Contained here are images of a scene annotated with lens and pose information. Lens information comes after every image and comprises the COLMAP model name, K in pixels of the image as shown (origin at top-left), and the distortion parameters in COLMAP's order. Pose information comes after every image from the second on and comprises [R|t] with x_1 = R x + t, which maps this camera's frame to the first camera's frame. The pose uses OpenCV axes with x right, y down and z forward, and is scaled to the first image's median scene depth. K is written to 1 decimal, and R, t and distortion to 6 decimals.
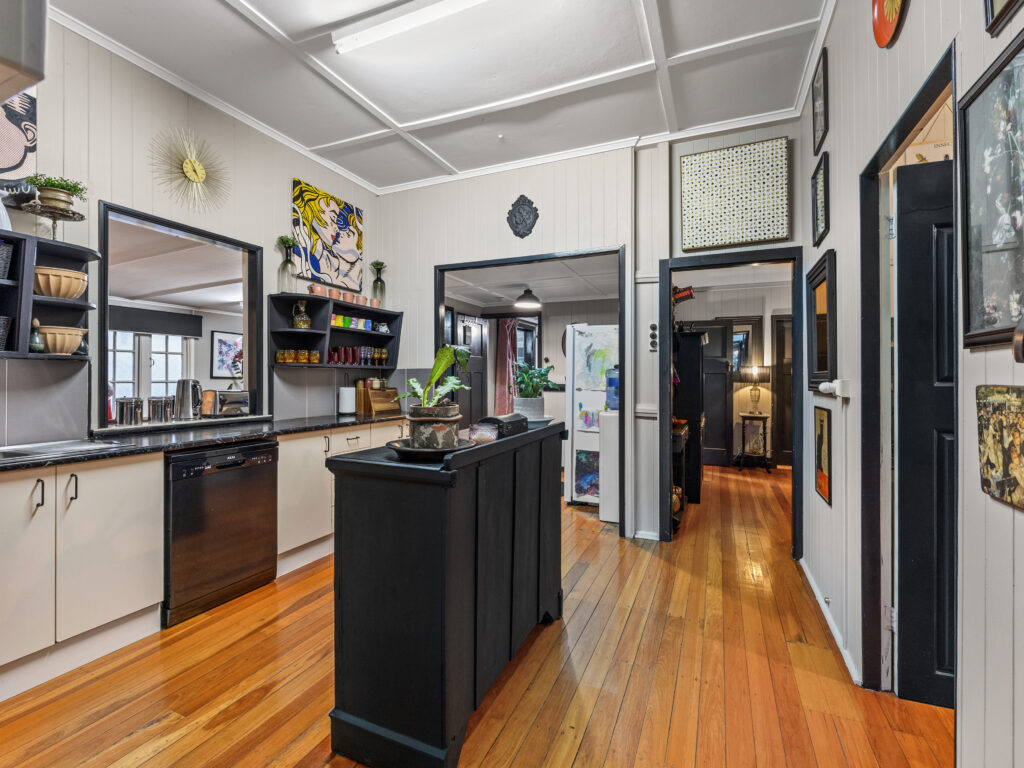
lens RADIAL K [[467.1, 0, 513.2], [0, 467.1, 379.2], [0, 0, 1]] dist [-0.003163, -0.000736]
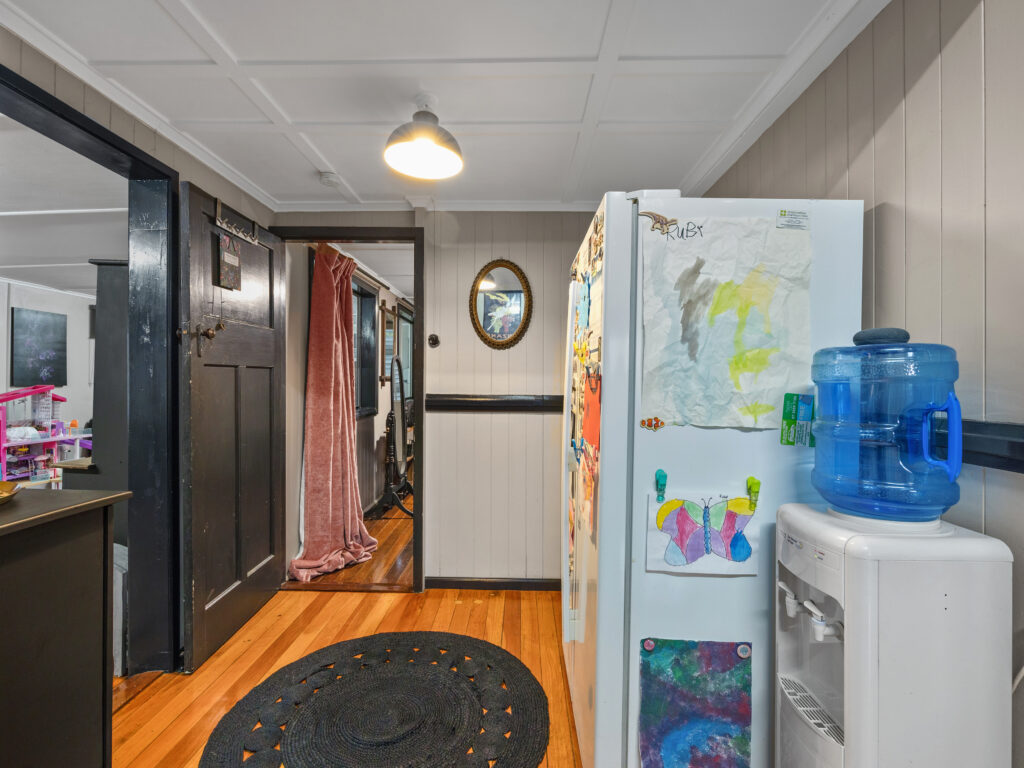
lens RADIAL K [[467.1, 0, 513.1], [0, 467.1, 383.3], [0, 0, 1]] dist [-0.003163, -0.000736]
pose [[0.920731, -0.000321, 0.390197, -0.045080], [-0.001145, 0.999993, 0.003527, -0.003297], [-0.390195, -0.003694, 0.920725, 0.778273]]
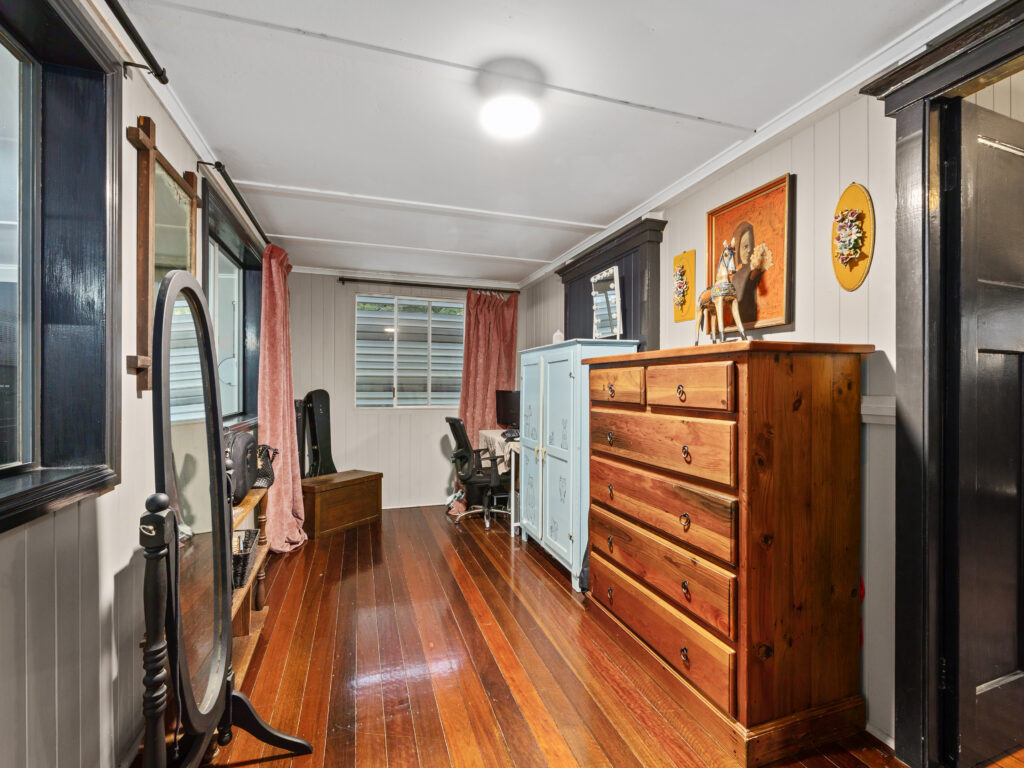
lens RADIAL K [[467.1, 0, 513.1], [0, 467.1, 382.5], [0, 0, 1]] dist [-0.003163, -0.000736]
pose [[0.744507, -0.002925, 0.667608, 0.025718], [0.001271, 0.999995, 0.002964, 0.000417], [-0.667613, -0.001358, 0.744507, 1.185021]]
